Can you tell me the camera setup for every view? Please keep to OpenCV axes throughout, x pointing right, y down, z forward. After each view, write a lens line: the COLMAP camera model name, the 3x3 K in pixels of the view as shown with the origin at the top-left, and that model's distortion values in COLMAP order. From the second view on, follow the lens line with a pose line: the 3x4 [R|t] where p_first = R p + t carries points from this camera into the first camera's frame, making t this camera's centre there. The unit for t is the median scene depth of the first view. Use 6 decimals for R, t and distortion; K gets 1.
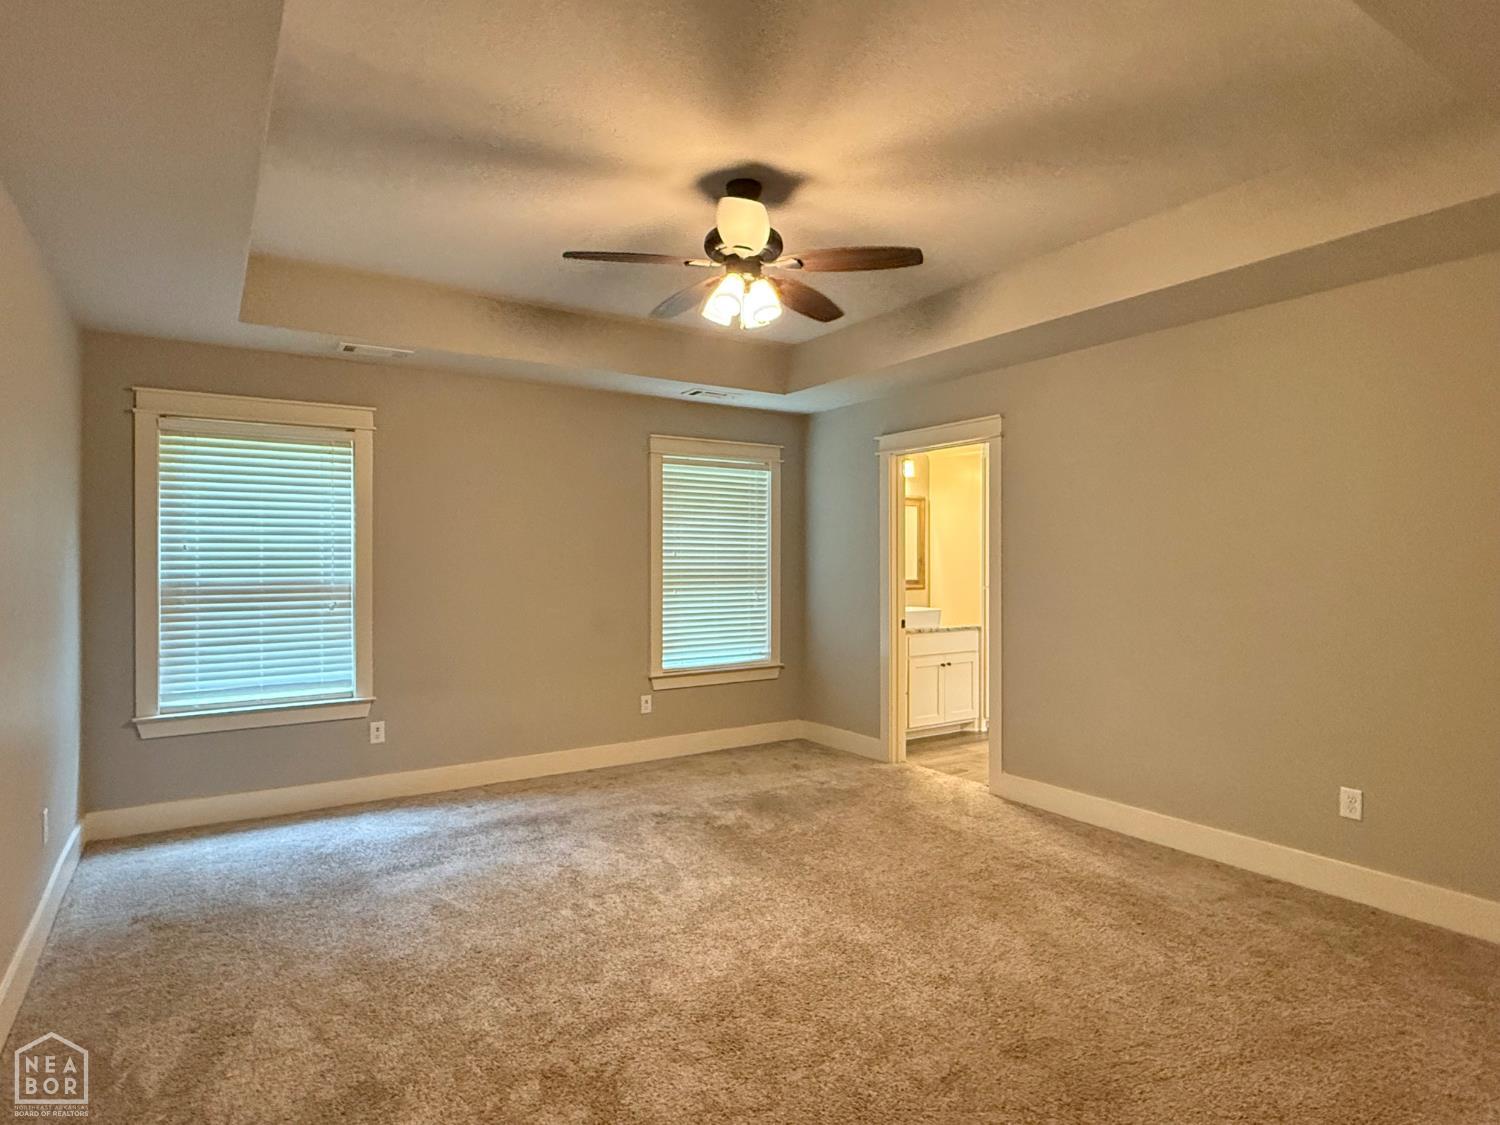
lens RADIAL K [[844.3, 0, 747.2], [0, 844.3, 562.7], [0, 0, 1]] dist [0.000074, -0.000752]
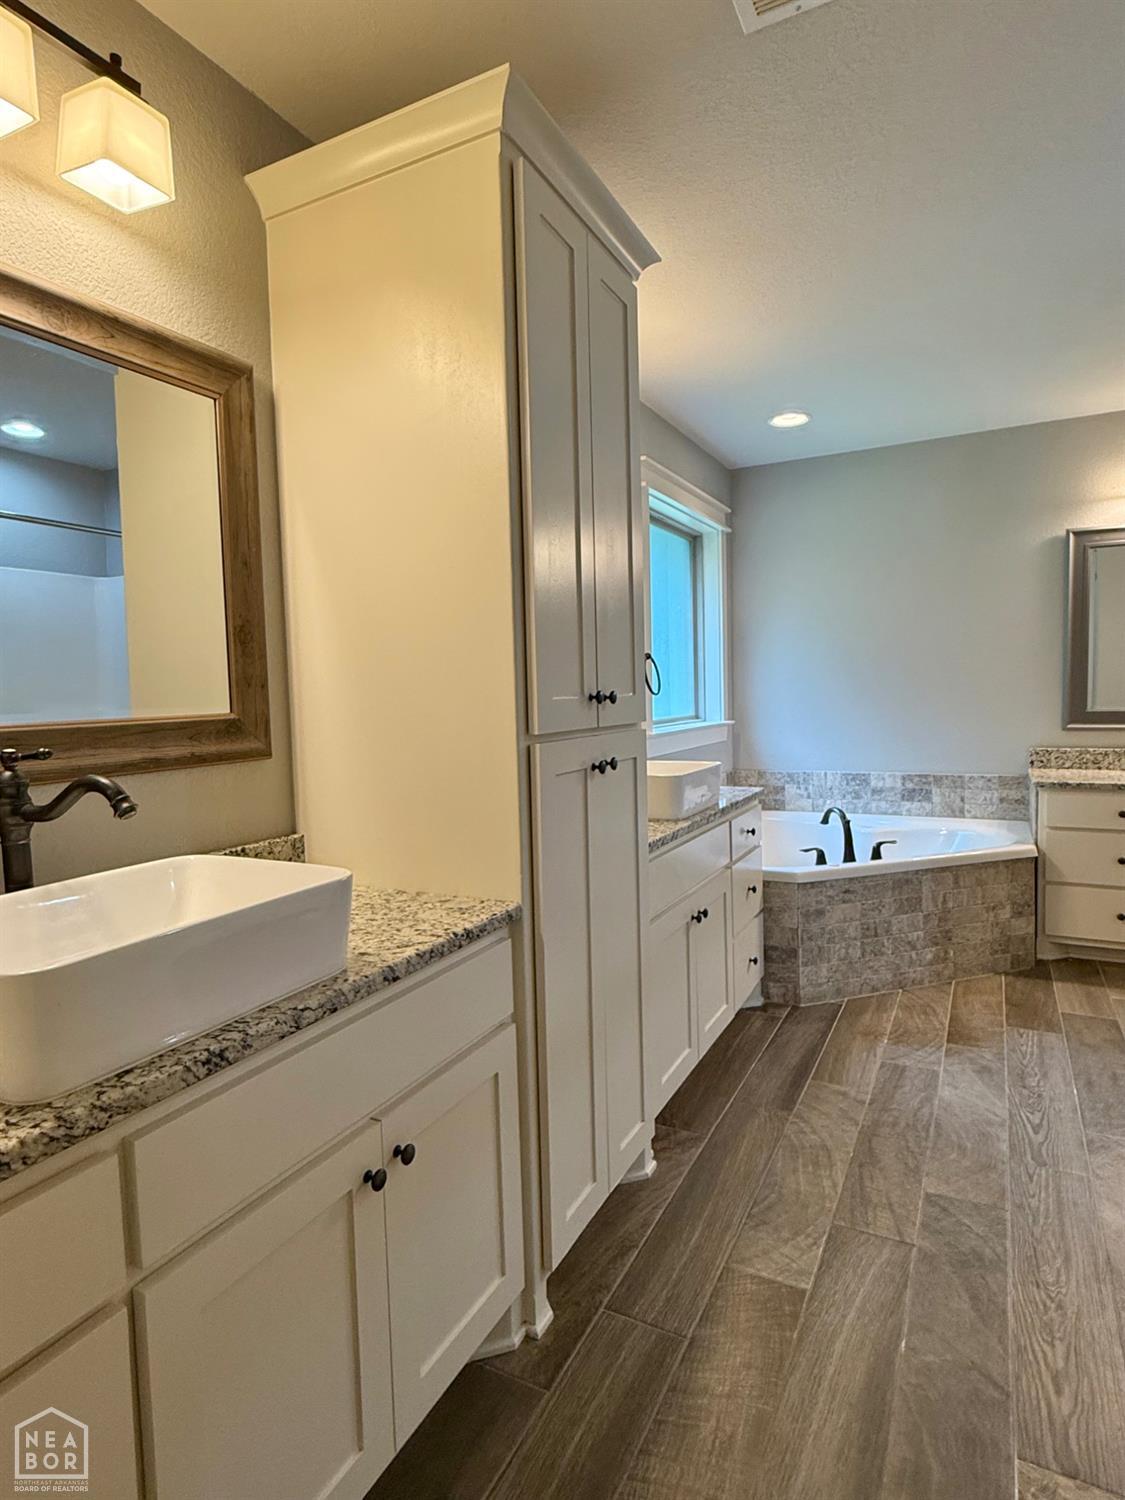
lens RADIAL K [[844.3, 0, 562.8], [0, 844.3, 750.3], [0, 0, 1]] dist [0.000074, -0.000752]
pose [[0.876824, -0.056799, 0.477445, 0.176660], [0.024379, 0.996973, 0.073832, 0.014858], [-0.480193, -0.053098, 0.875554, 0.784153]]
